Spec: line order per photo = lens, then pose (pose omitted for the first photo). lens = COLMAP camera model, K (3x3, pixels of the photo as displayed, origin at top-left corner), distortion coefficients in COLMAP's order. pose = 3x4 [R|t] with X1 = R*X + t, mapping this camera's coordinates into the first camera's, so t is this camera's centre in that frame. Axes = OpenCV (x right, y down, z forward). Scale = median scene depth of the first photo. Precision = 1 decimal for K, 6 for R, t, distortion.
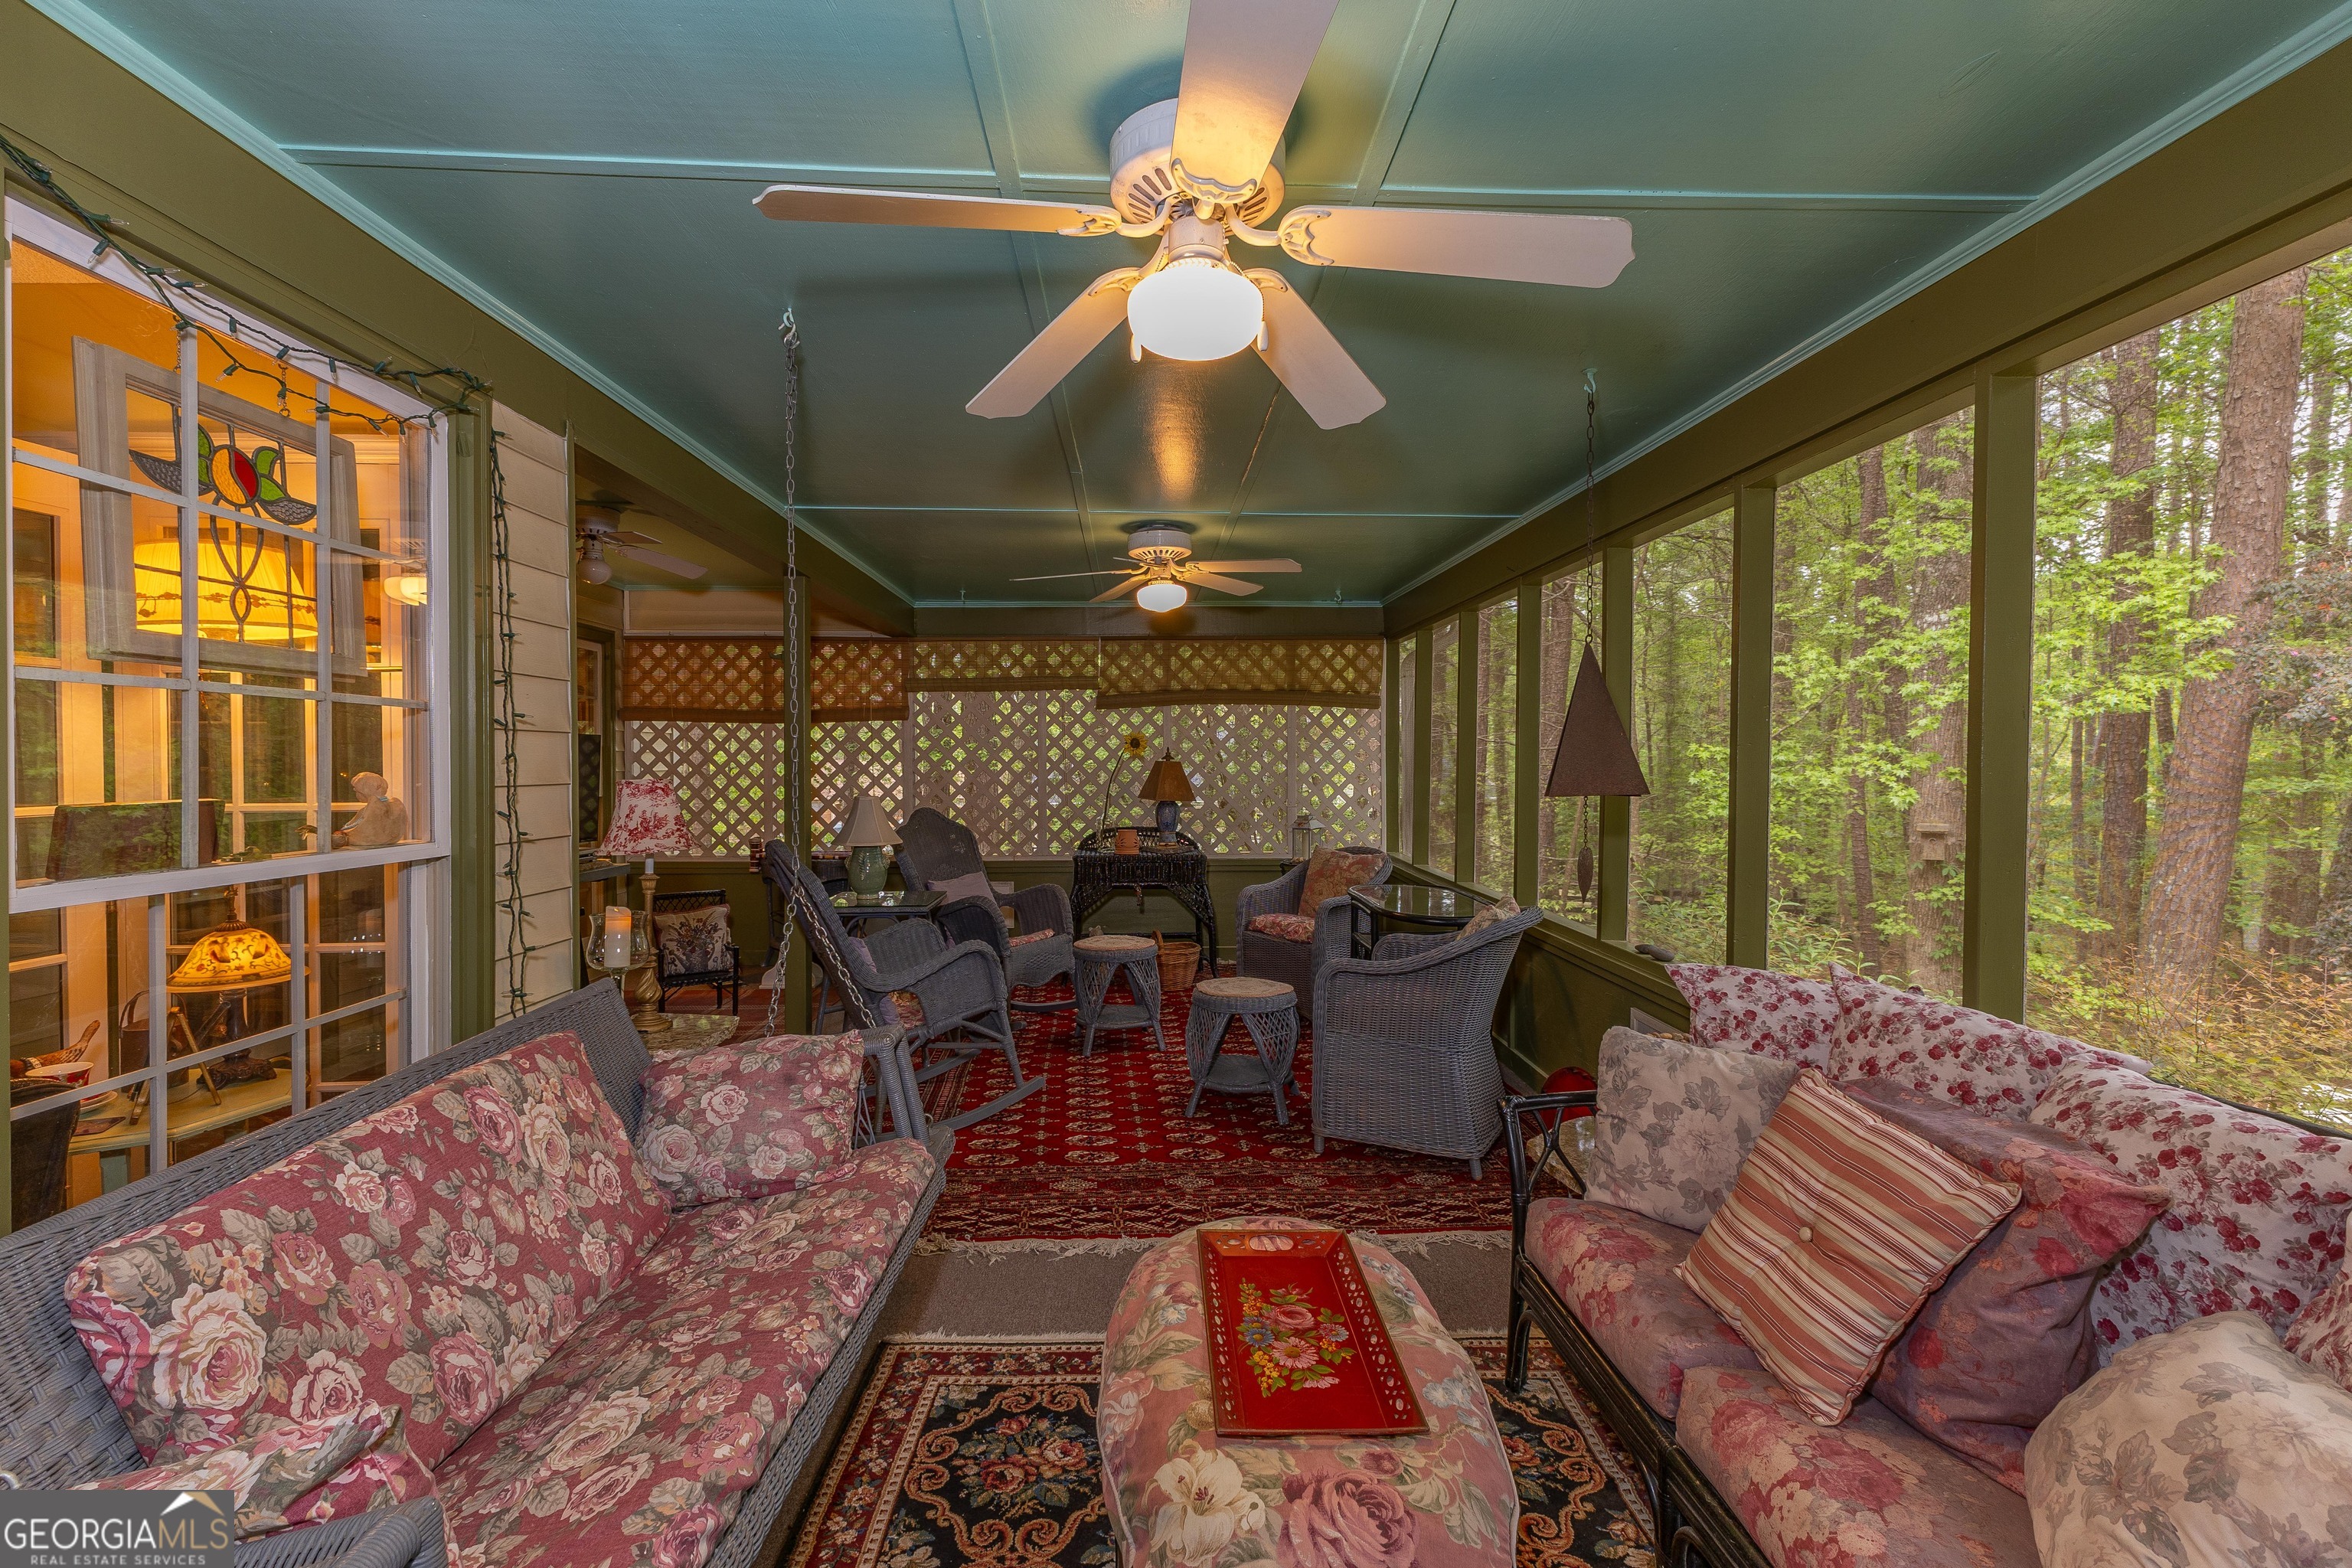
lens RADIAL K [[1020.9, 0, 1169.1], [0, 1020.9, 777.9], [0, 0, 1]] dist [0.030250, 0.000262]
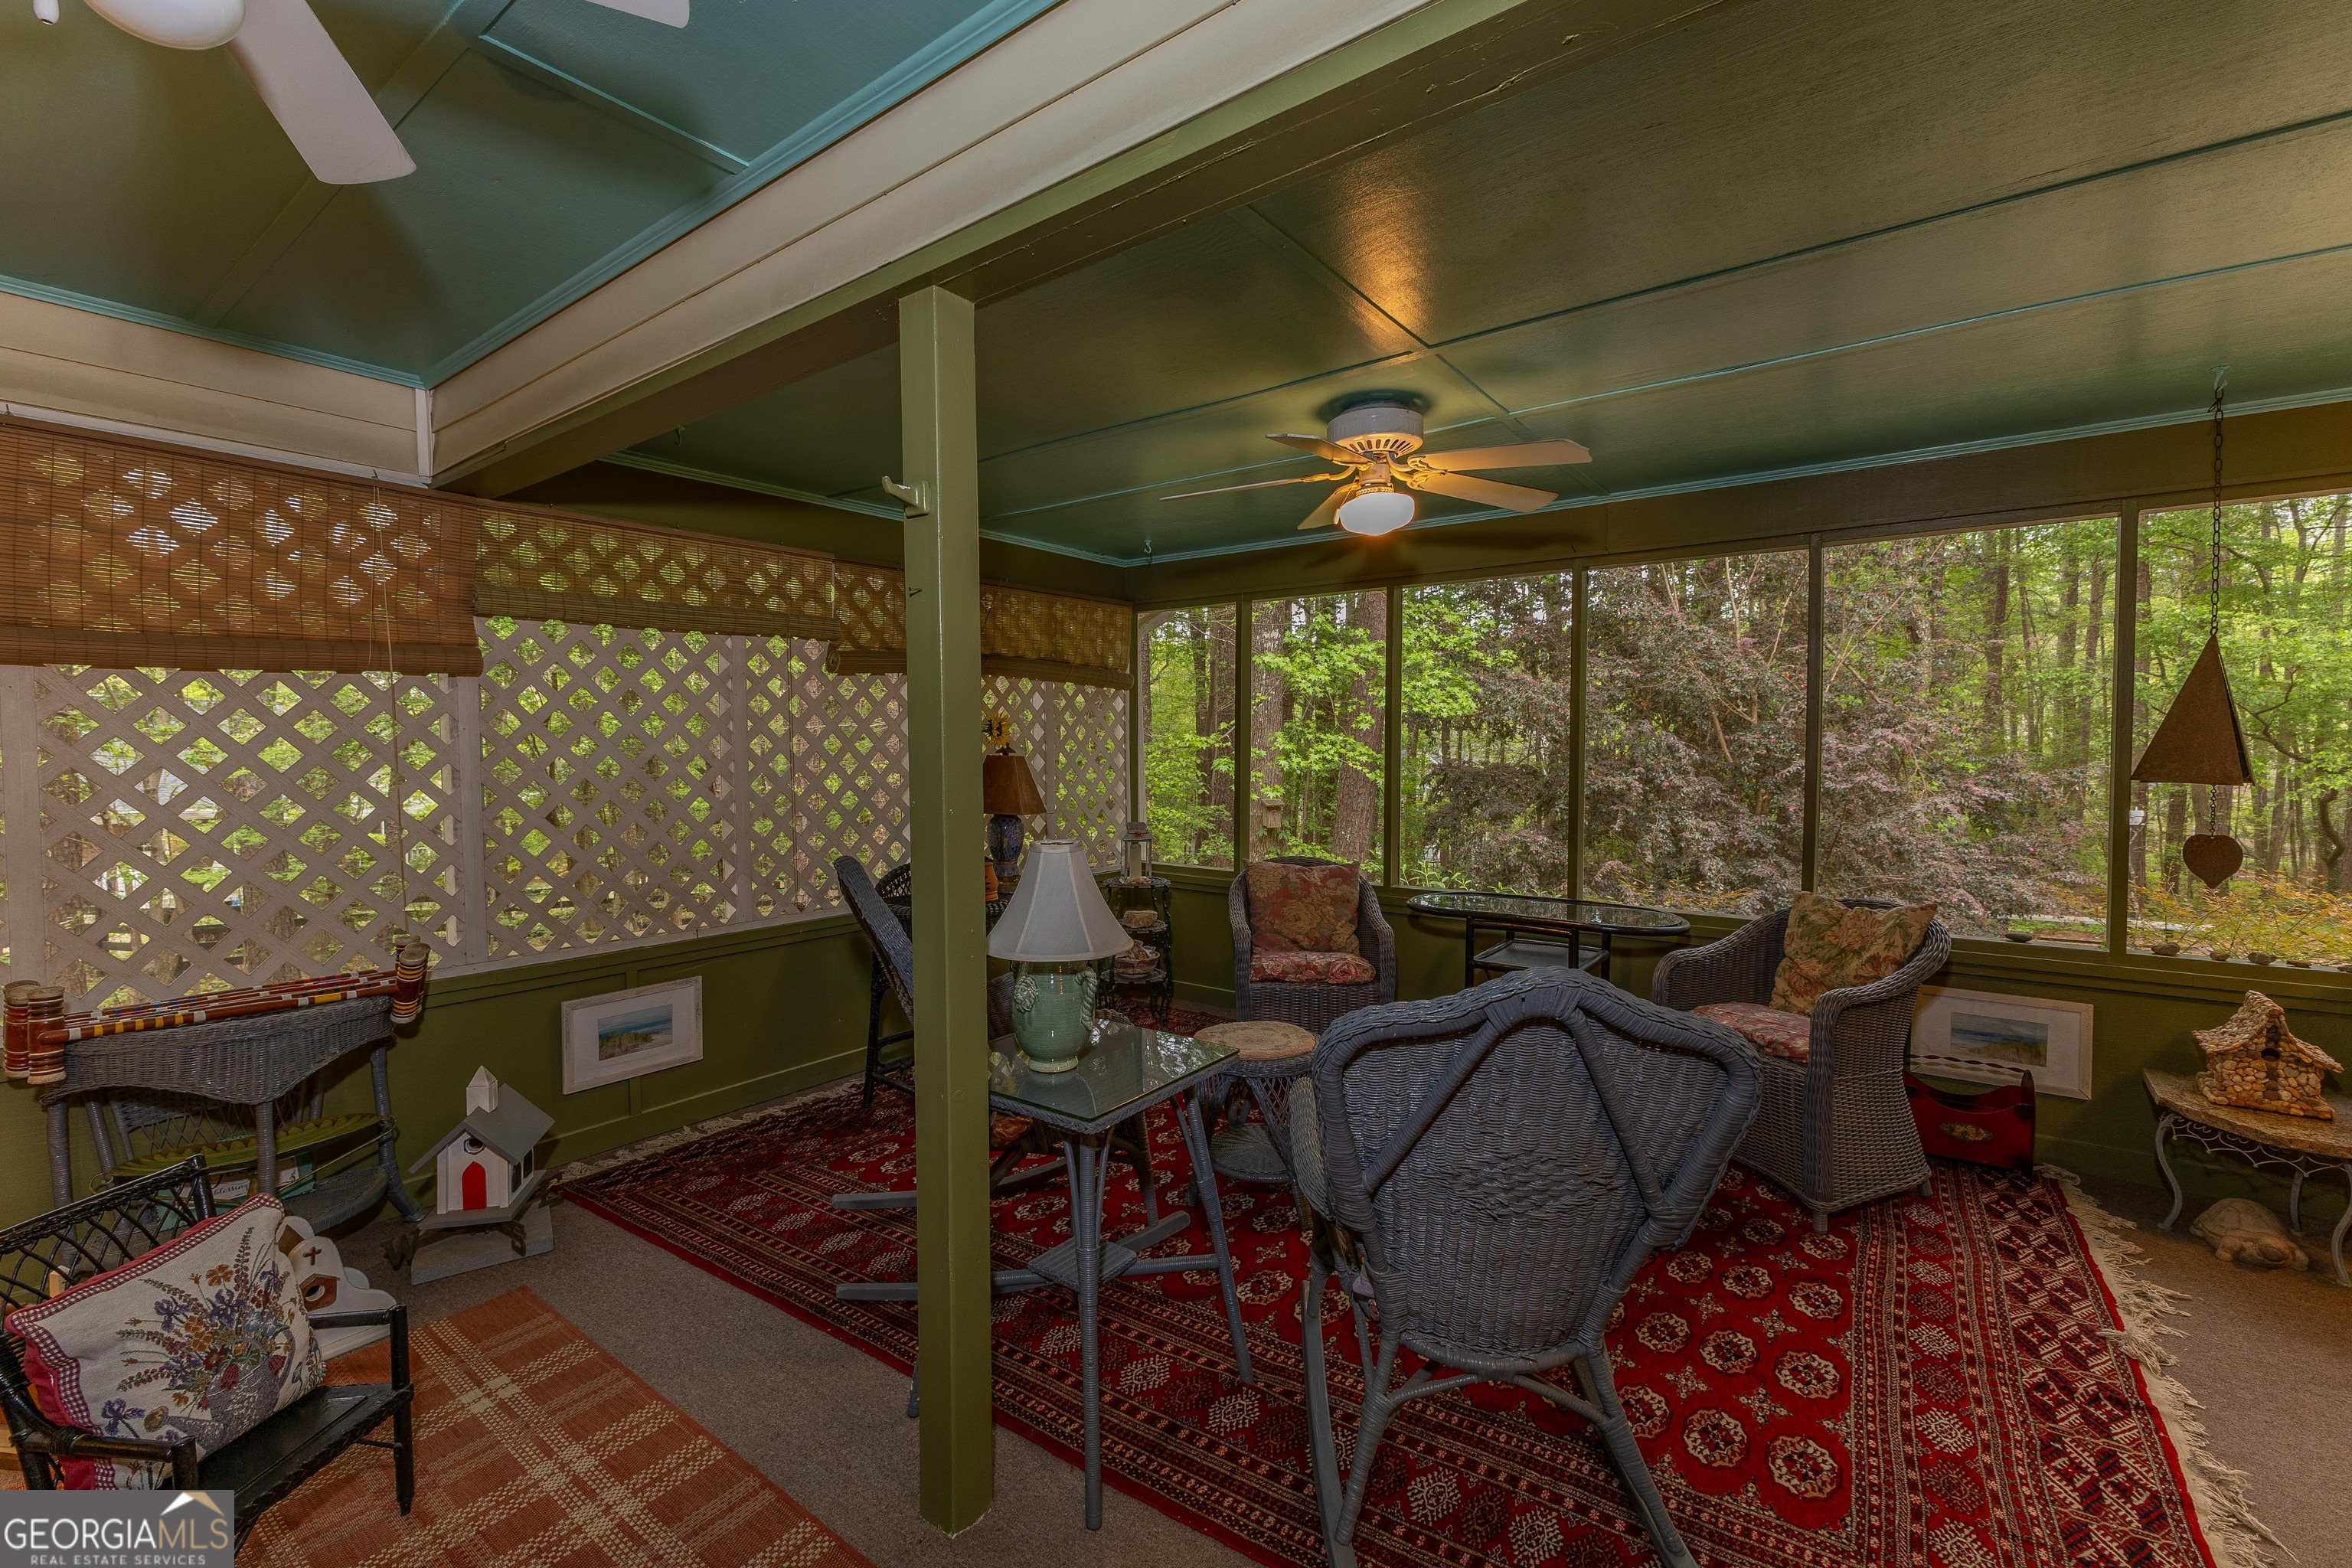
lens RADIAL K [[1020.9, 0, 1151.7], [0, 1020.9, 789.1], [0, 0, 1]] dist [0.030250, 0.000262]
pose [[0.642756, -0.035543, 0.765246, -0.418230], [0.024367, 0.999366, 0.025950, -0.008336], [-0.765683, 0.001967, 0.643215, 0.454804]]
